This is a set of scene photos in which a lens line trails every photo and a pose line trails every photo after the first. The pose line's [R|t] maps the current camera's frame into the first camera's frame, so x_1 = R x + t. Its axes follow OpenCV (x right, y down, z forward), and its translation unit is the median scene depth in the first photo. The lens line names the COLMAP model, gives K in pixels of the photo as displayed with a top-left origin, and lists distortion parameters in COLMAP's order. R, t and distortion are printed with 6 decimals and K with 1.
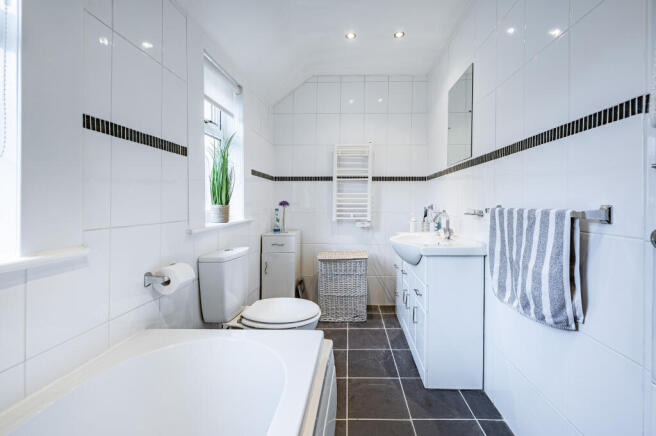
lens RADIAL K [[272.7, 0, 328.1], [0, 272.7, 196.3], [0, 0, 1]] dist [-0.000712, -0.000209]
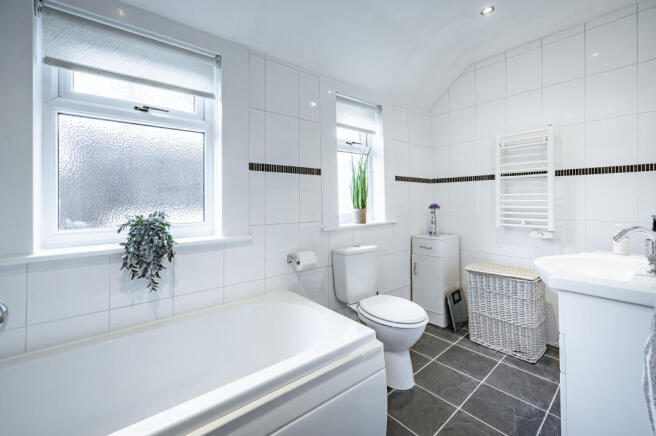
lens RADIAL K [[266.1, 0, 328.3], [0, 266.1, 185.3], [0, 0, 1]] dist [0.000529, 0.000003]
pose [[0.666237, -0.049785, -0.744077, 0.327751], [0.028731, 0.998742, -0.041098, -0.023315], [0.745187, 0.006003, 0.666829, 0.073953]]
